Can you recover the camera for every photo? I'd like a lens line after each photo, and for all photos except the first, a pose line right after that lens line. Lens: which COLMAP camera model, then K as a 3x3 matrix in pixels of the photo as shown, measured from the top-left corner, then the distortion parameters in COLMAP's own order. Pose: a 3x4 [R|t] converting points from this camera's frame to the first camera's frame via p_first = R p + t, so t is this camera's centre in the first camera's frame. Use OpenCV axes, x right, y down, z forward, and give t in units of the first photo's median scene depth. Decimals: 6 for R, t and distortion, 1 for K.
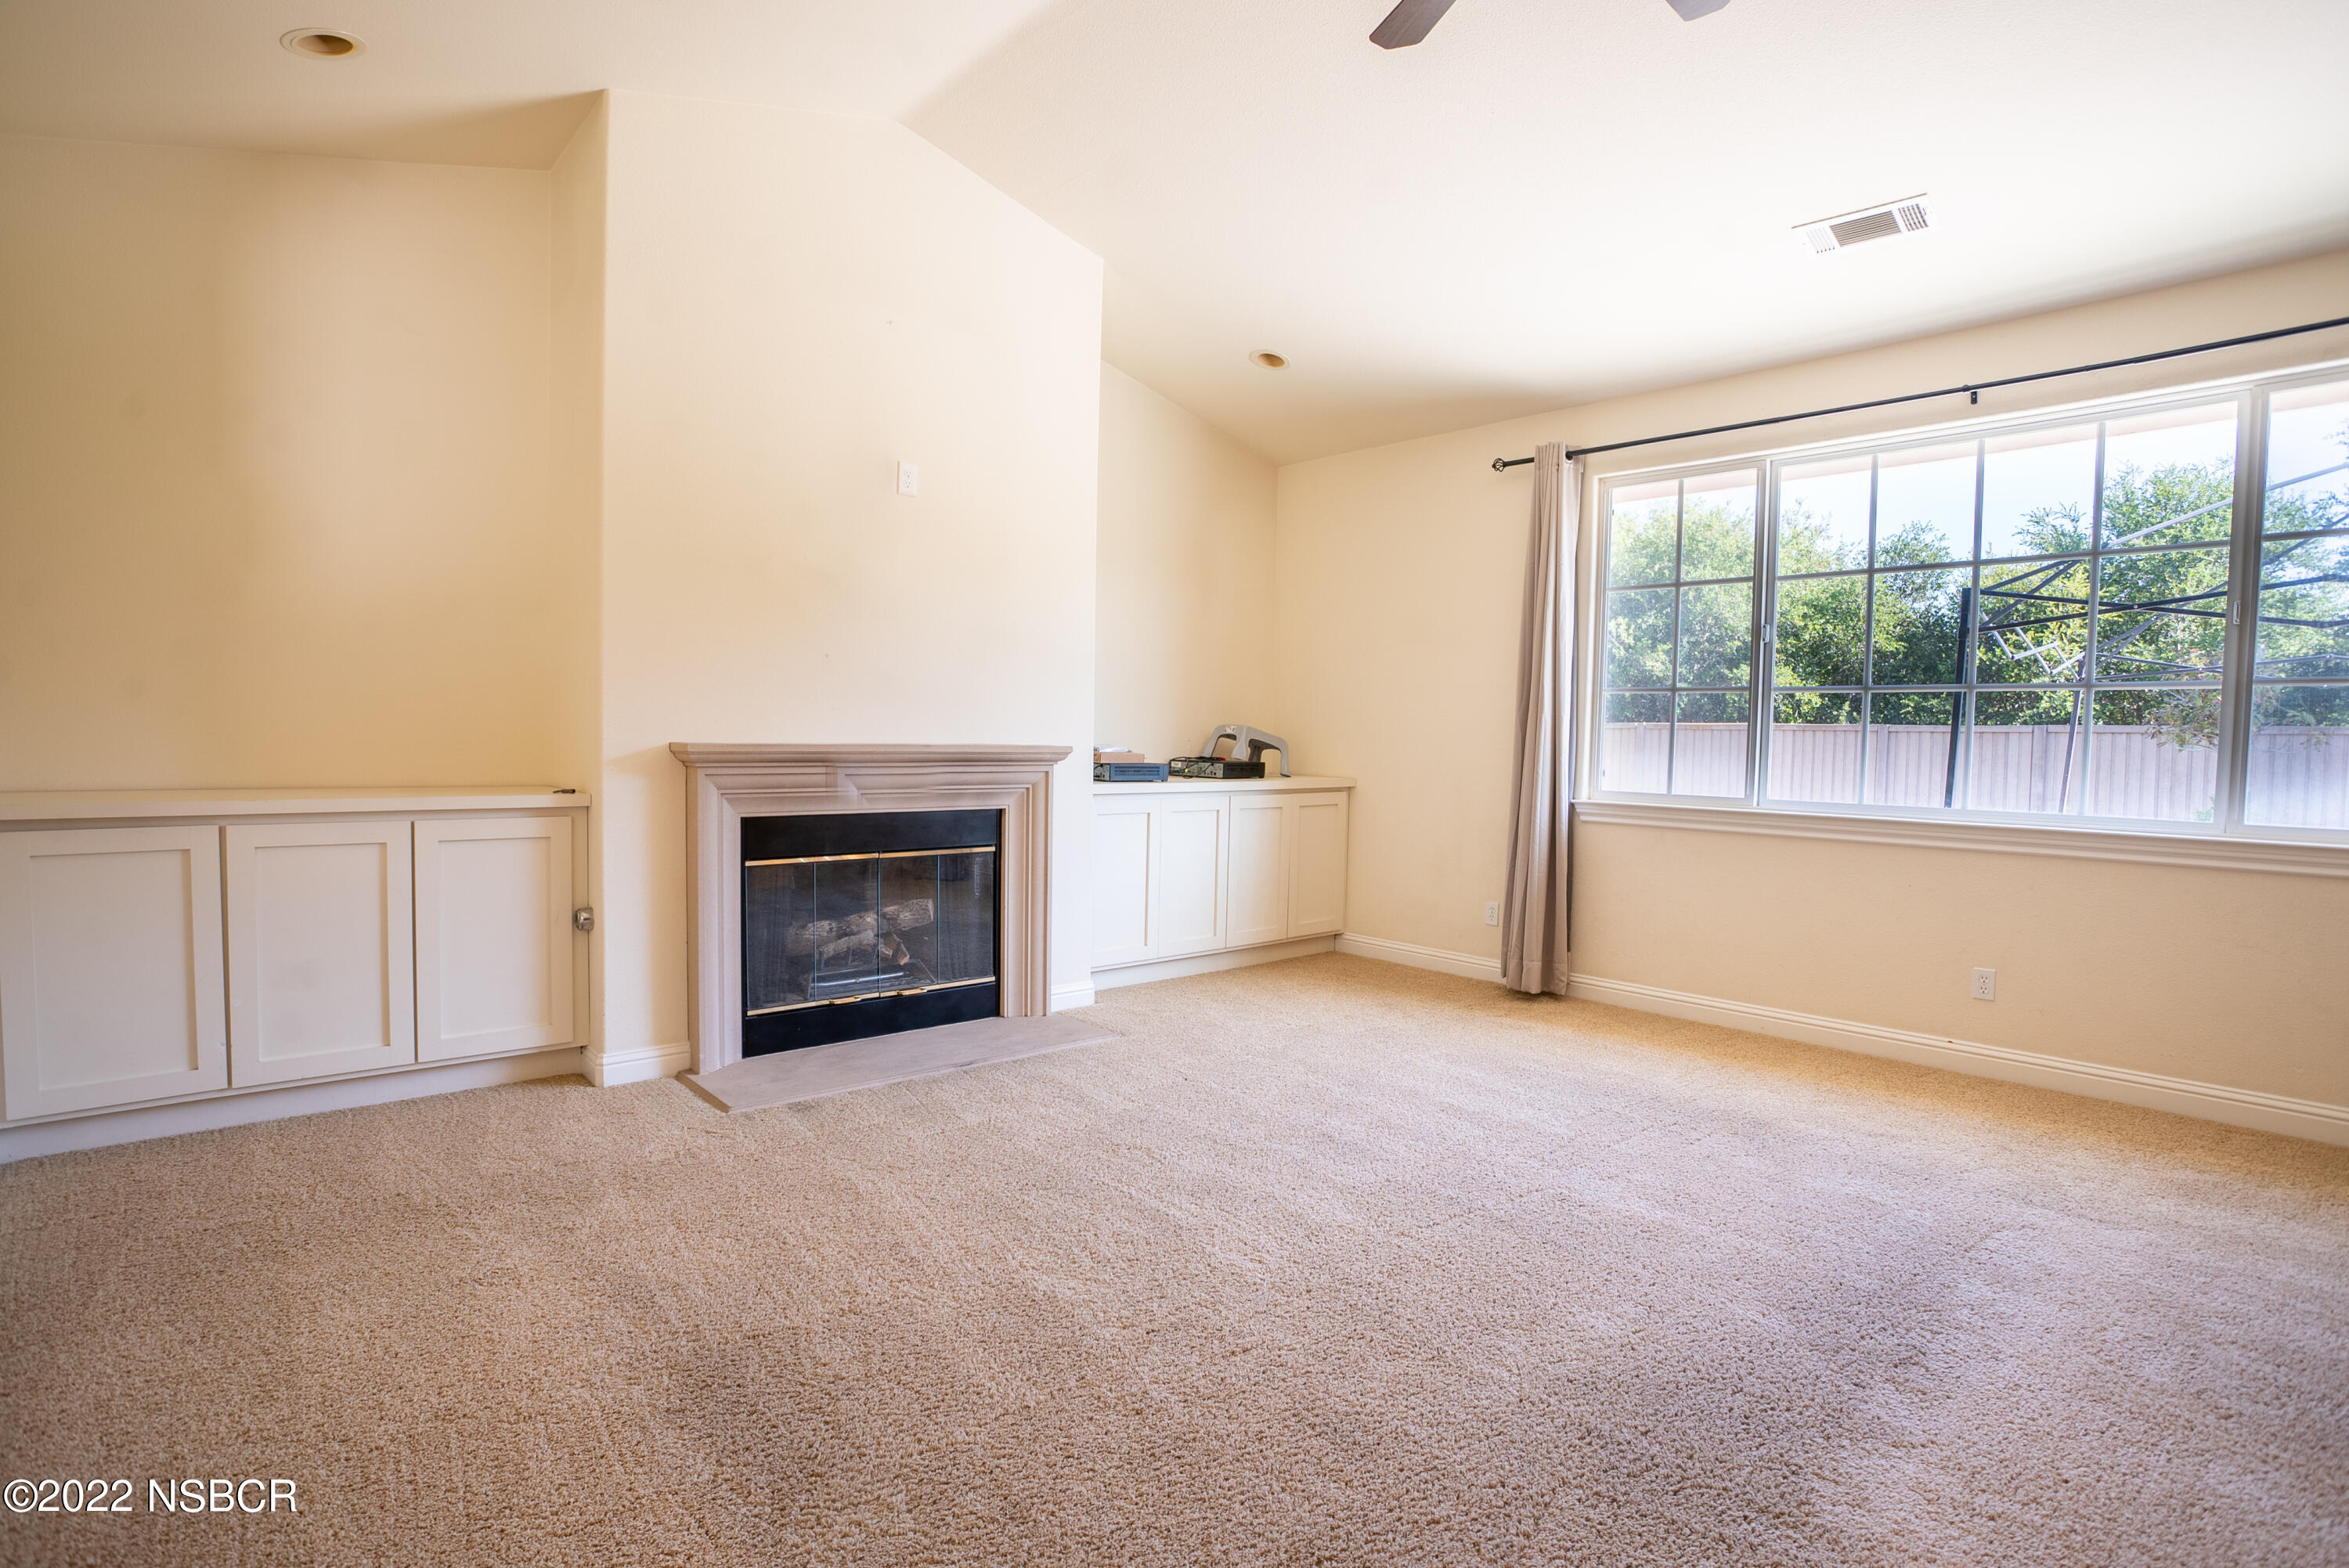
lens RADIAL K [[1163.9, 0, 1174.5], [0, 1163.9, 784.0], [0, 0, 1]] dist [-0.044639, 0.000463]
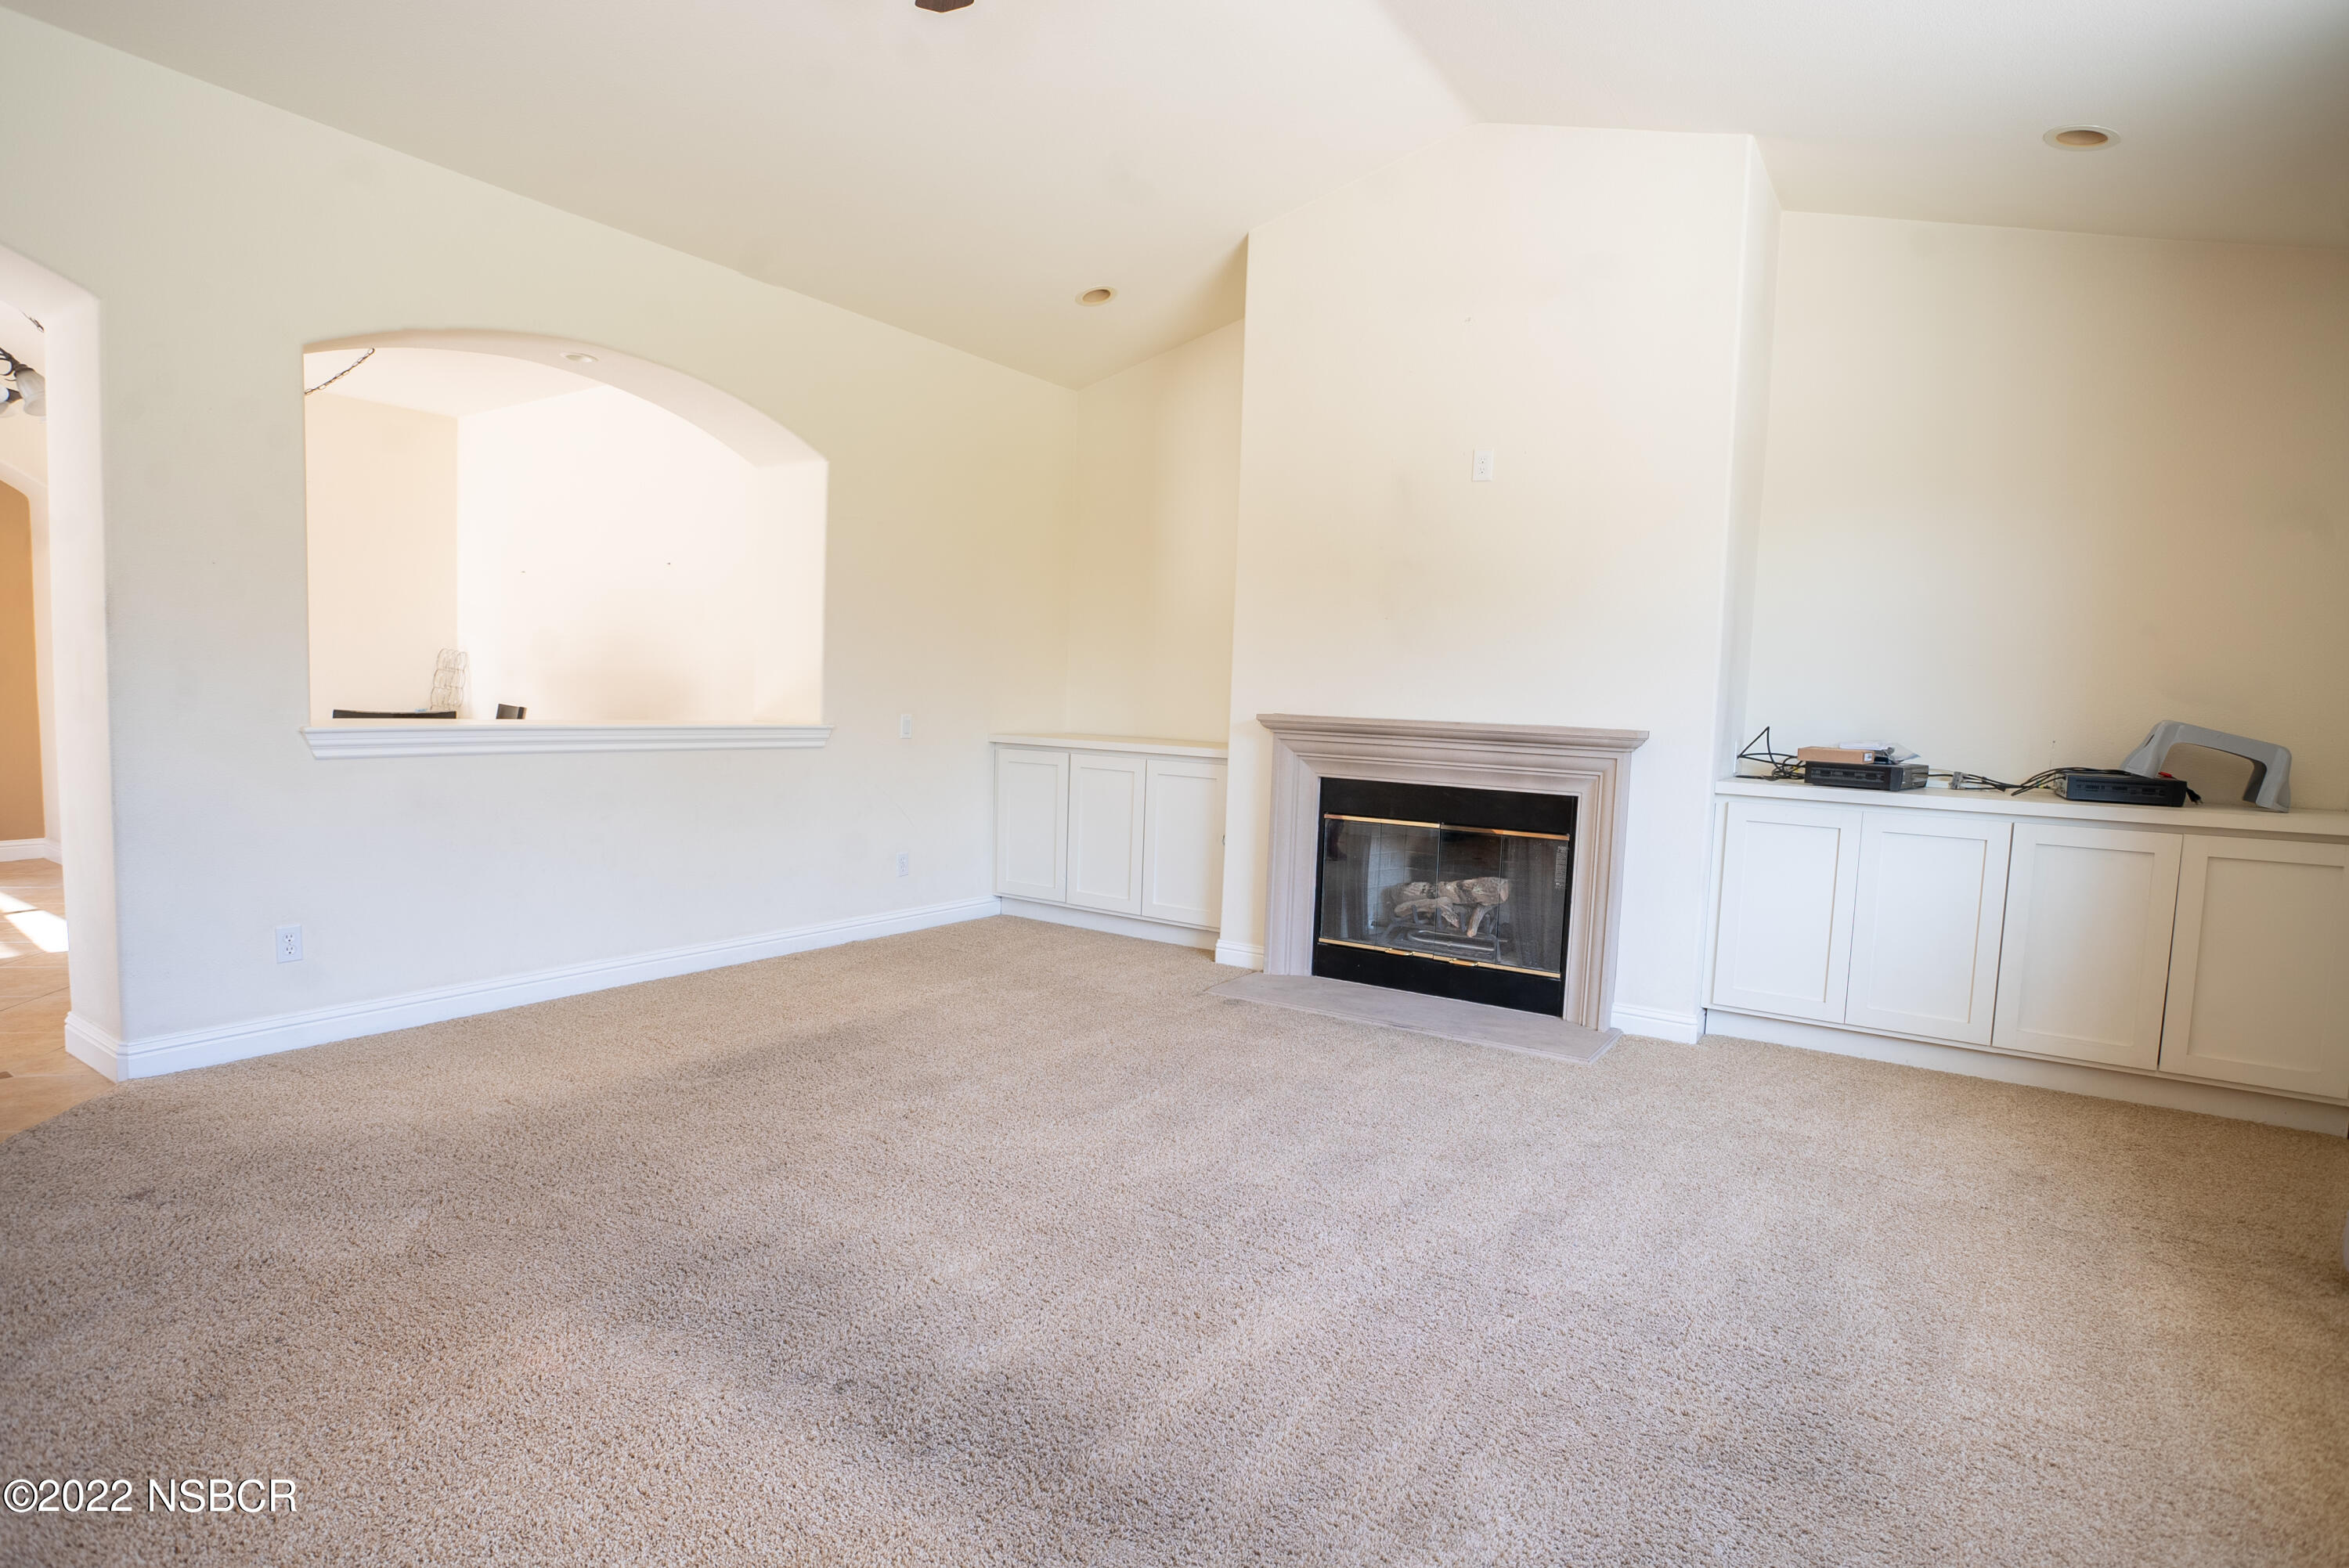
lens RADIAL K [[1241.7, 0, 1174.5], [0, 1241.7, 784.0], [0, 0, 1]] dist [0.000013, 0.000373]
pose [[0.295565, 0.065638, -0.953065, 0.763550], [-0.072298, 0.996313, 0.046195, -0.012377], [0.952583, 0.055251, 0.299221, 0.427808]]
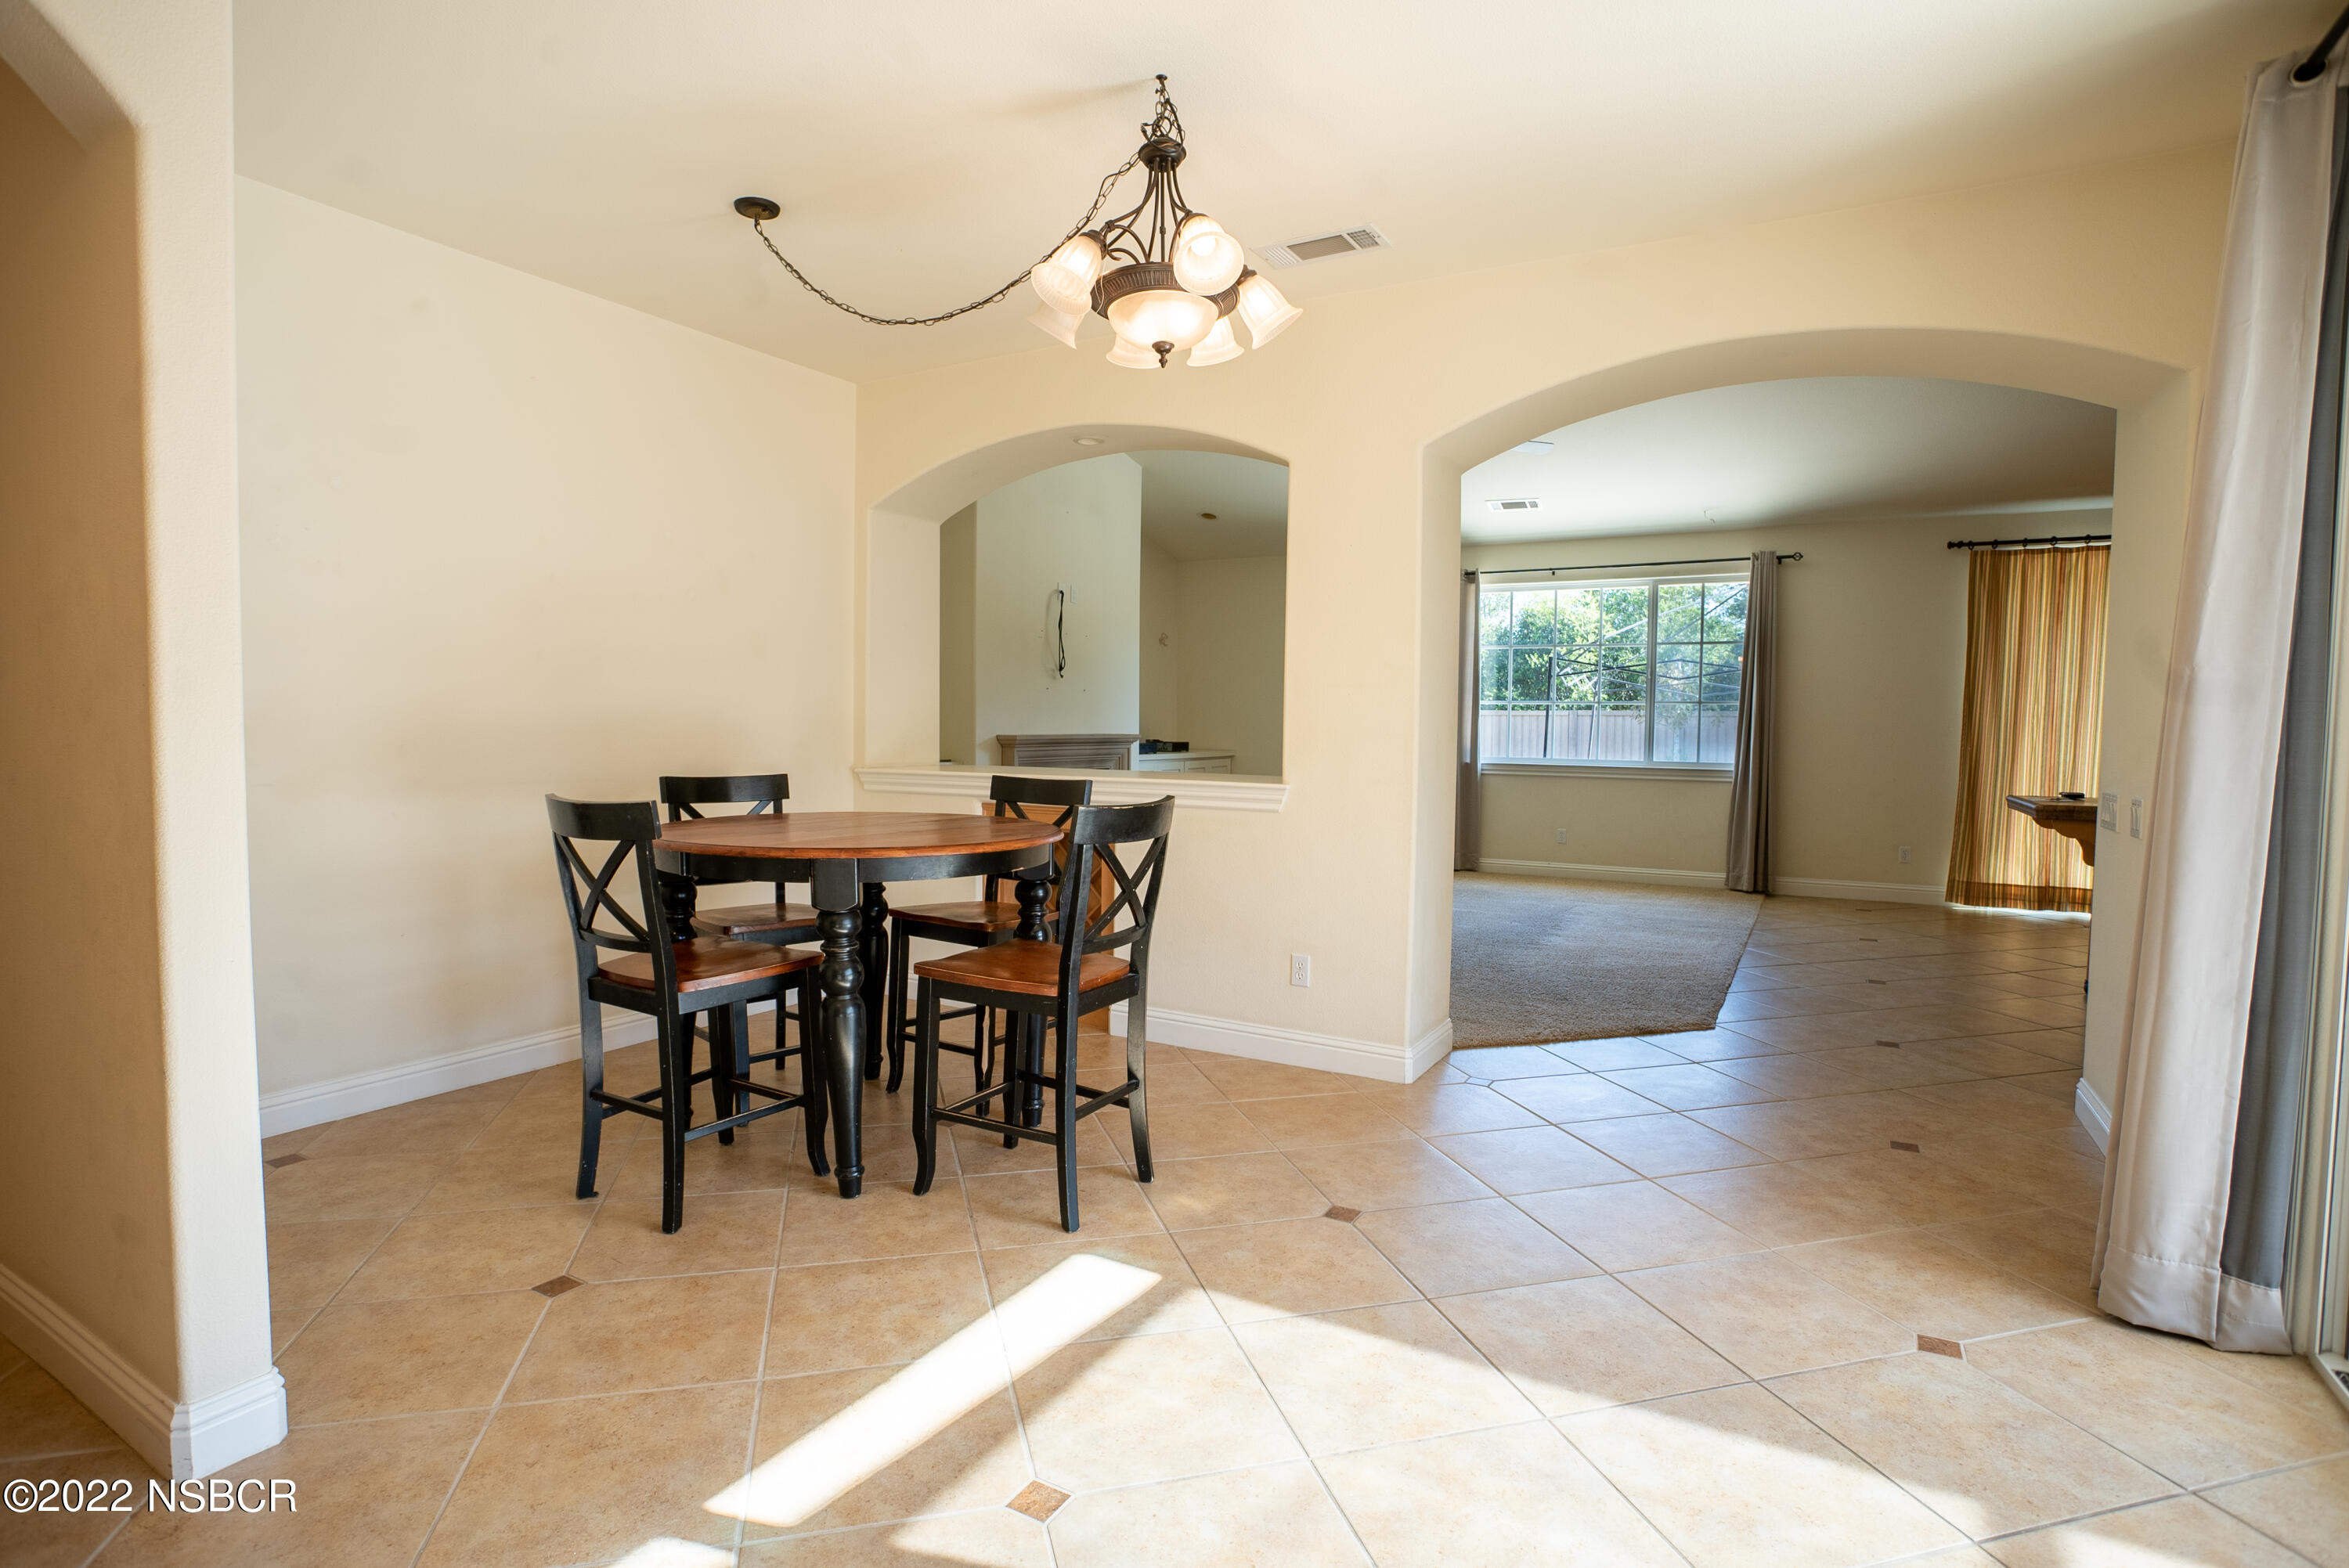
lens RADIAL K [[1163.9, 0, 1174.5], [0, 1163.9, 784.0], [0, 0, 1]] dist [-0.044639, 0.000463]
pose [[0.947796, -0.027194, 0.317717, -0.688459], [0.023663, 0.999608, 0.014970, 0.023303], [-0.317999, -0.006670, 0.948067, -0.864683]]
